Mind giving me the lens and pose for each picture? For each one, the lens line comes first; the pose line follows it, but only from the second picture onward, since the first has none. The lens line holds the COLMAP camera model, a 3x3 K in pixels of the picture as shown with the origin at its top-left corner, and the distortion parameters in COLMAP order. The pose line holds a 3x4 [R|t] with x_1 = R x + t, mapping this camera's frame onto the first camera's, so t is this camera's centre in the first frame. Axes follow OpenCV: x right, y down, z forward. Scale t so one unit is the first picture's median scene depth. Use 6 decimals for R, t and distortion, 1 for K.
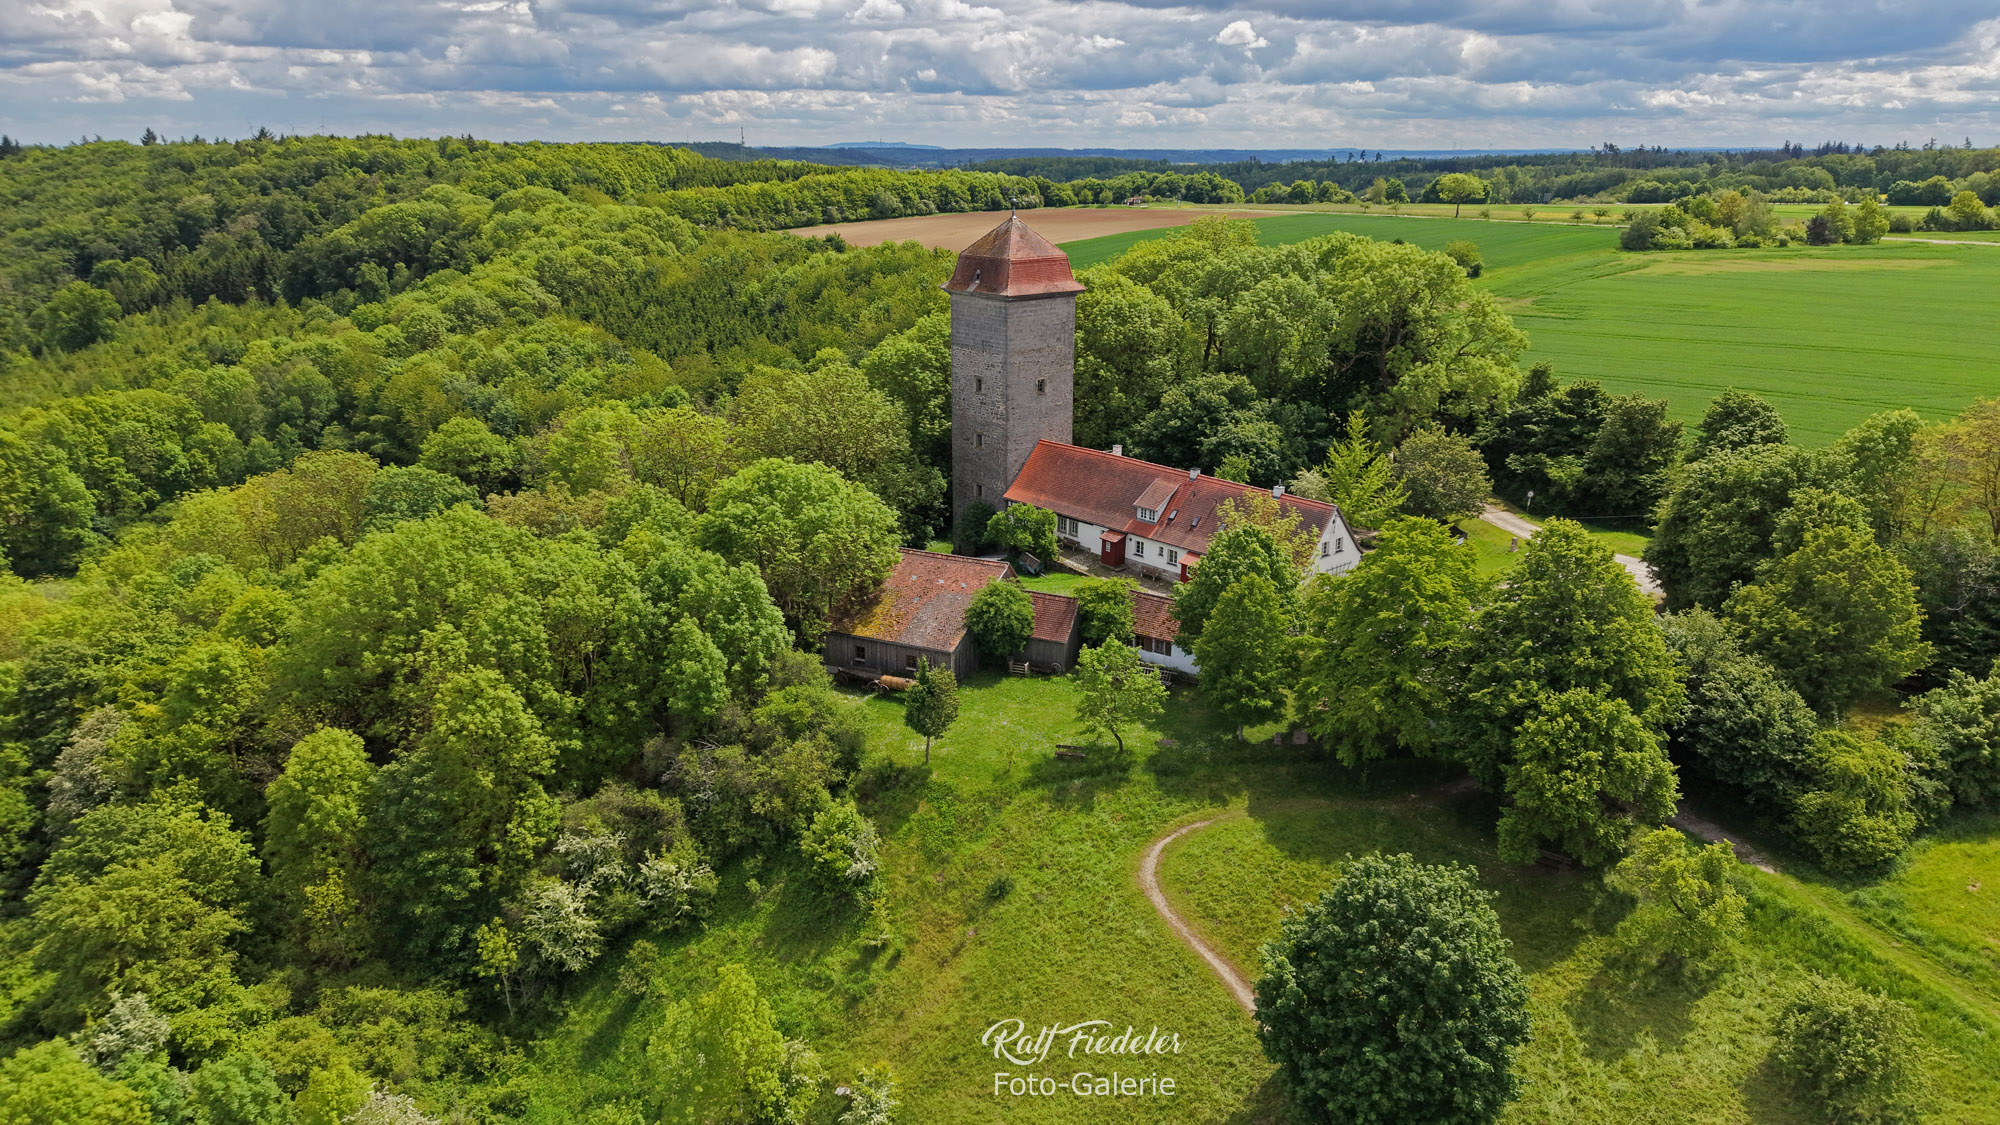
lens RADIAL K [[1337.9, 0, 1000.0], [0, 1337.9, 562.5], [0, 0, 1]] dist [0.035595, -0.037723]
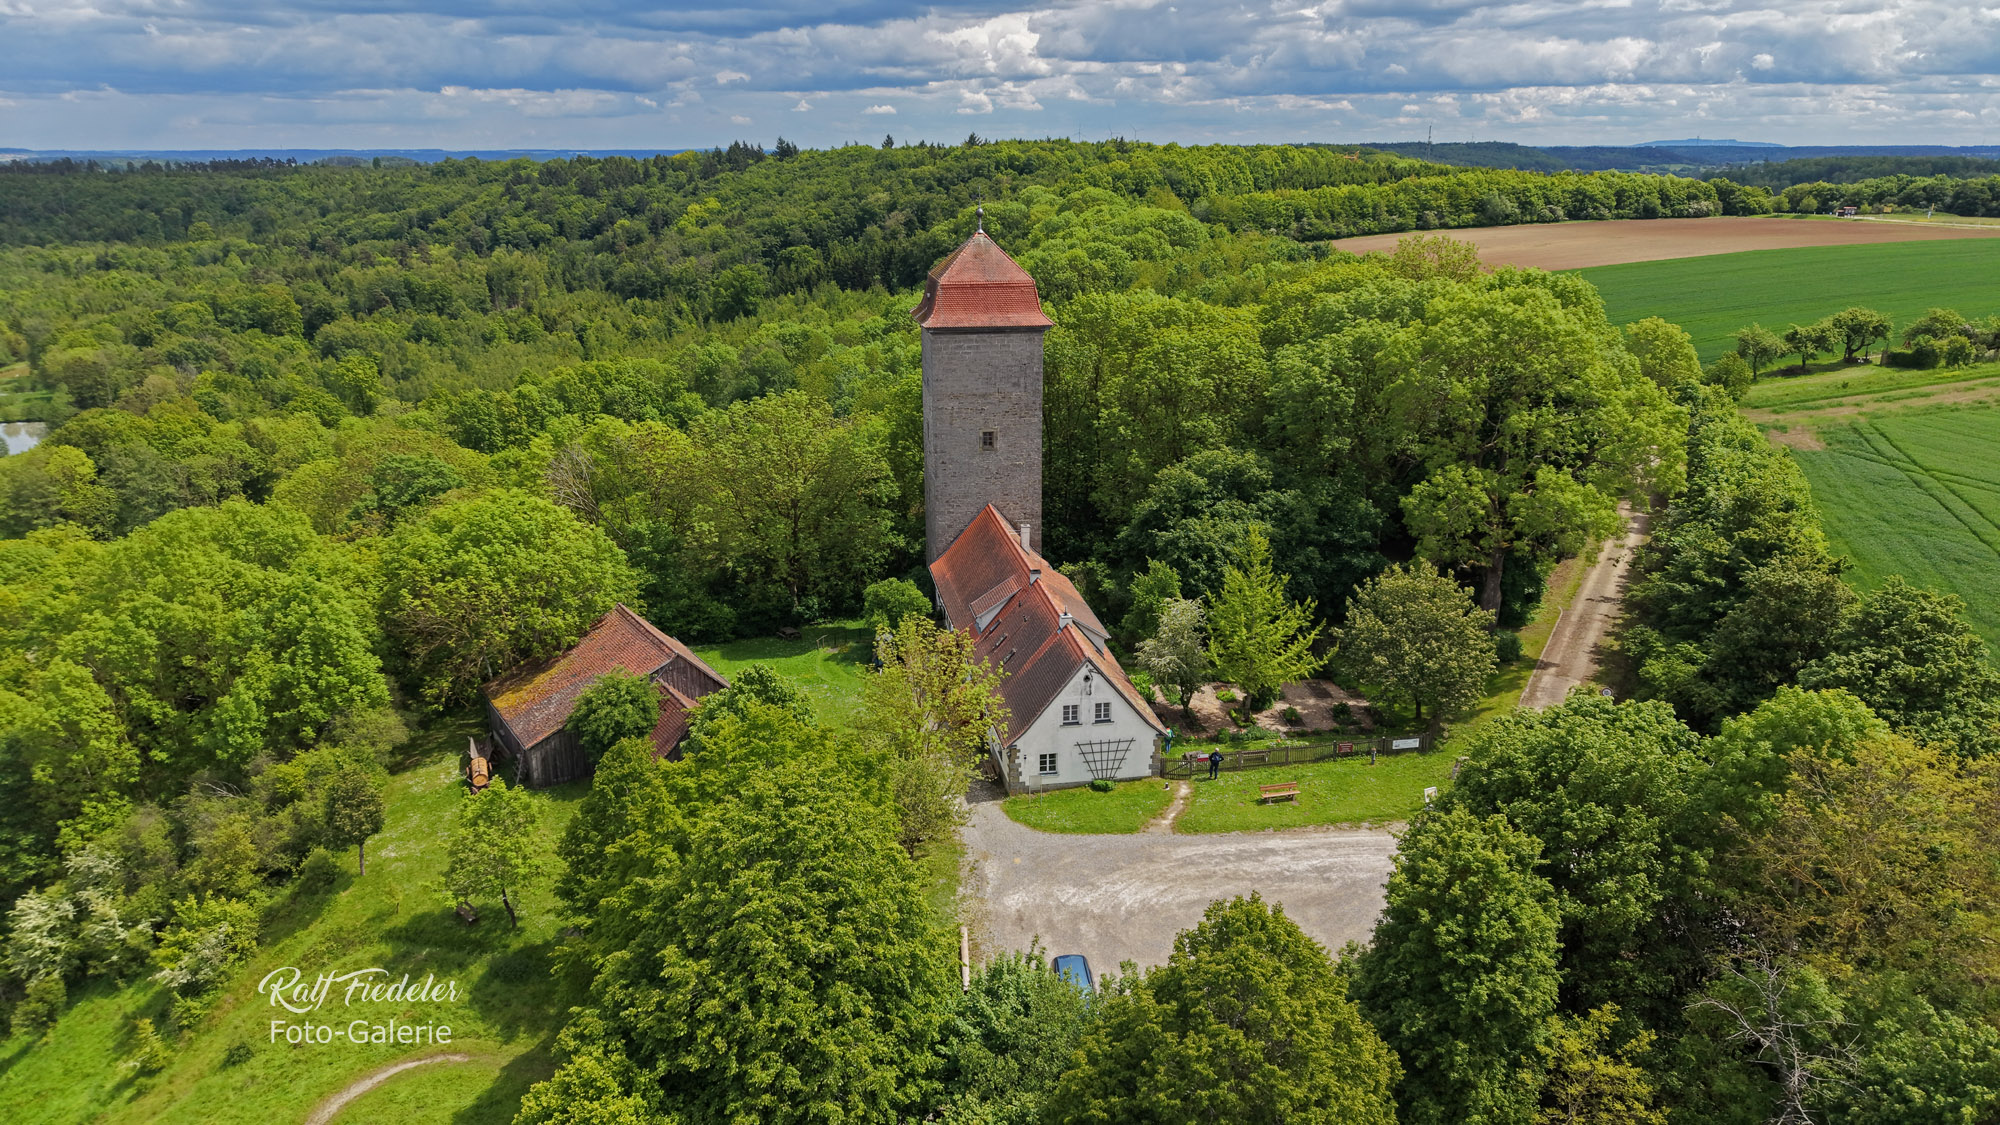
lens RADIAL K [[1337.9, 0, 1000.0], [0, 1337.9, 562.5], [0, 0, 1]] dist [0.035595, -0.037723]
pose [[0.855616, 0.149452, -0.495566, 0.101743], [-0.149713, 0.987942, 0.039457, -0.020641], [0.495487, 0.040433, 0.867674, 0.068385]]
